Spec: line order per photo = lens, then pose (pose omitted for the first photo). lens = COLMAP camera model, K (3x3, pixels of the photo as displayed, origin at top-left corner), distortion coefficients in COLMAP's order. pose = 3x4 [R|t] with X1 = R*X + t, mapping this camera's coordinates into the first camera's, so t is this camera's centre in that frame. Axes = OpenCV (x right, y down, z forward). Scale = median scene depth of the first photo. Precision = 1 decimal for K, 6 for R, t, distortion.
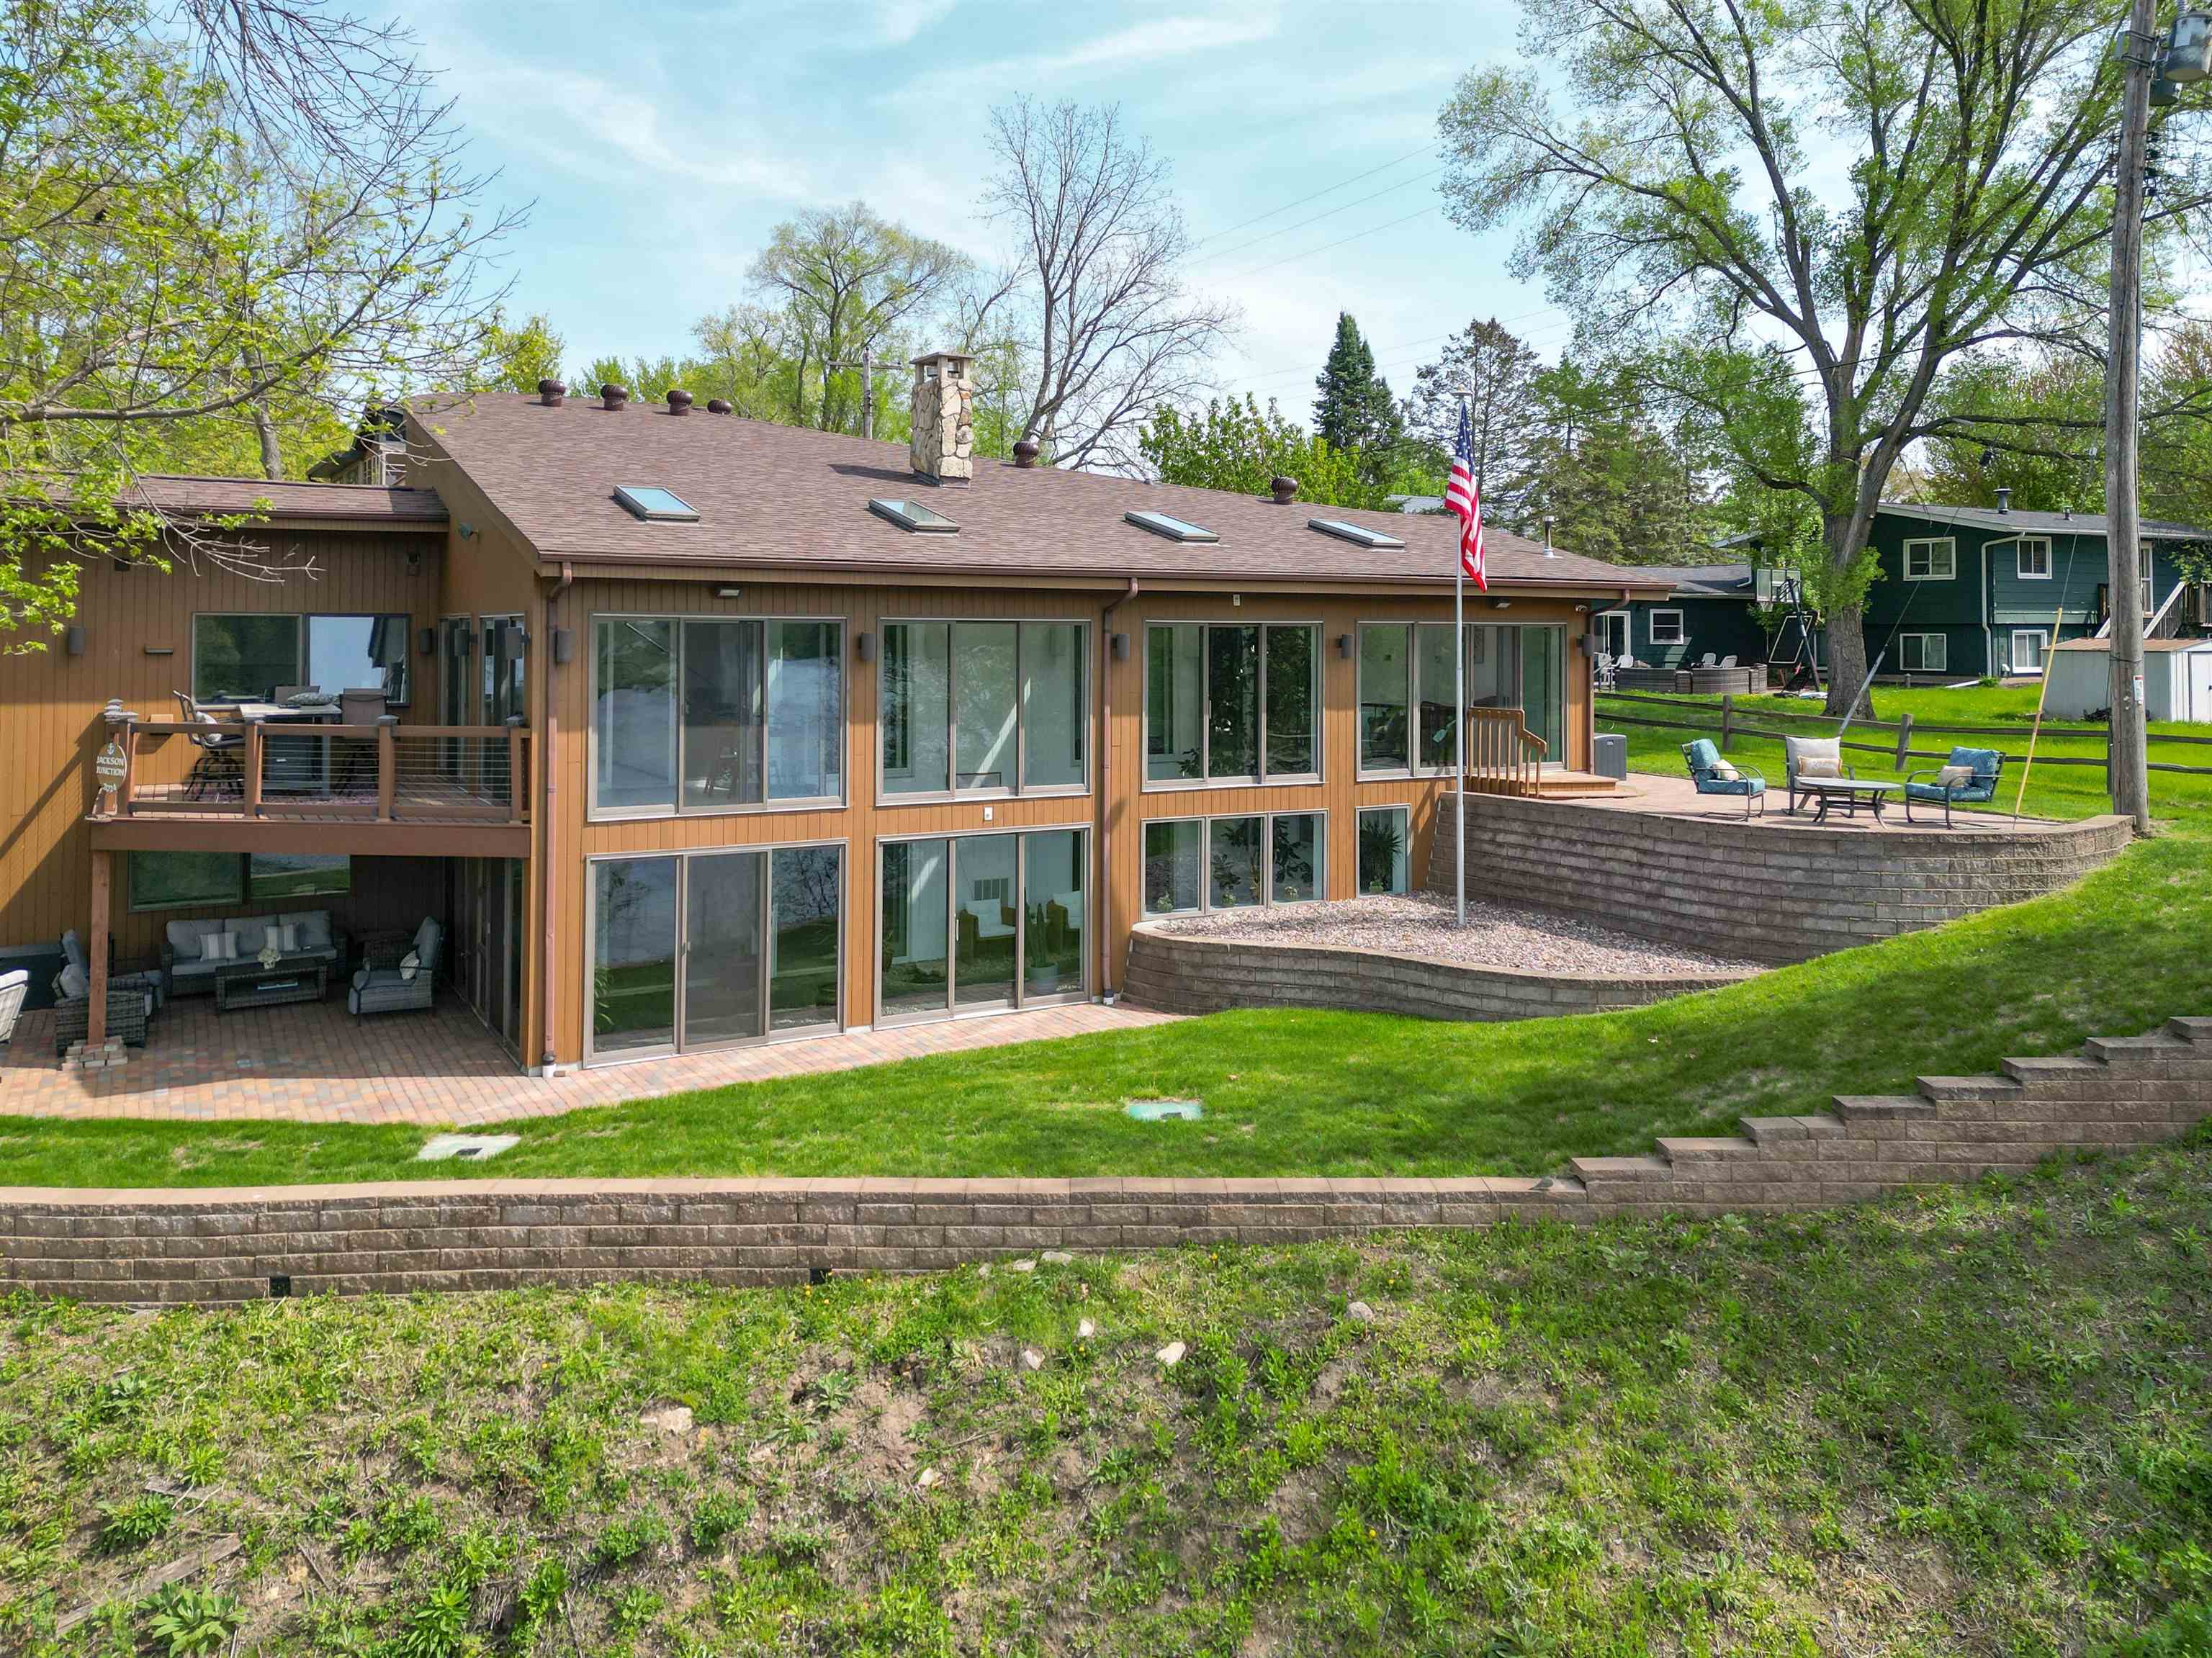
lens RADIAL K [[1666.1, 0, 1139.0], [0, 1666.1, 583.3], [0, 0, 1]] dist [0.108289, -0.095588]
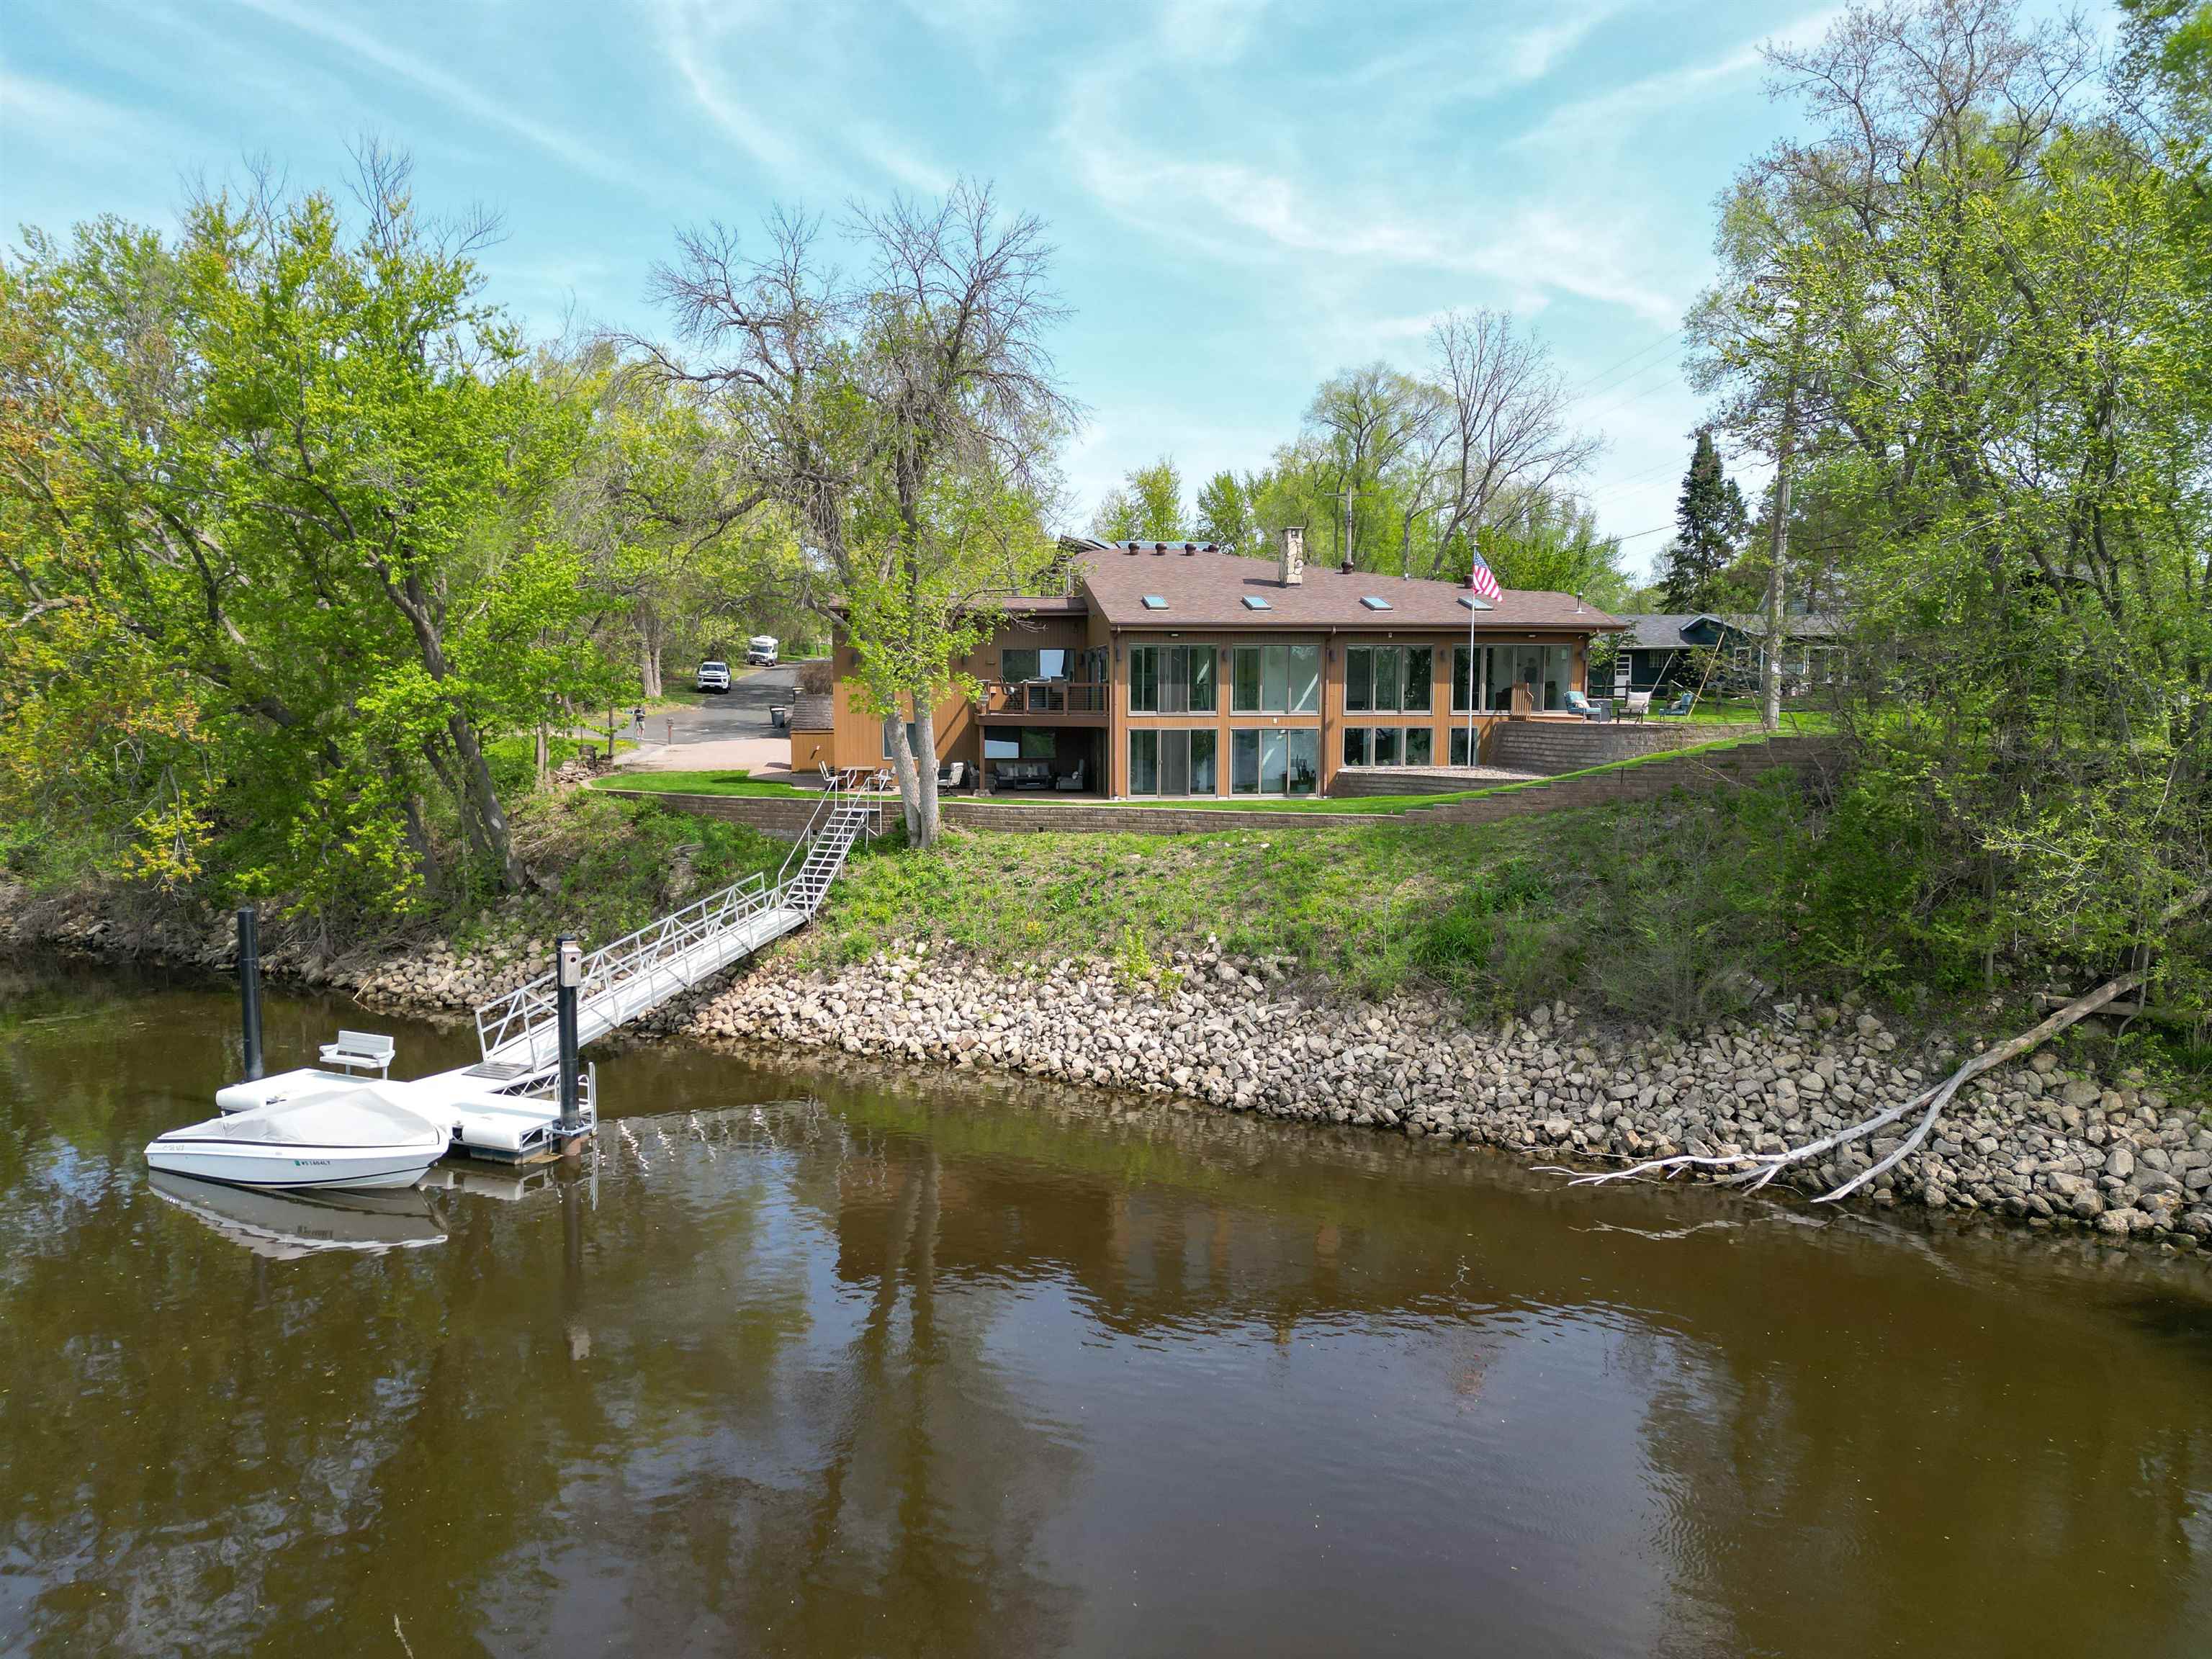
lens RADIAL K [[1609.8, 0, 1106.0], [0, 1609.8, 829.5], [0, 0, 1]] dist [0.043384, -0.075495]
pose [[0.918807, 0.029306, -0.393618, 0.513507], [0.015648, 0.993751, 0.110514, 0.020521], [0.394398, -0.107700, 0.912607, -1.091498]]
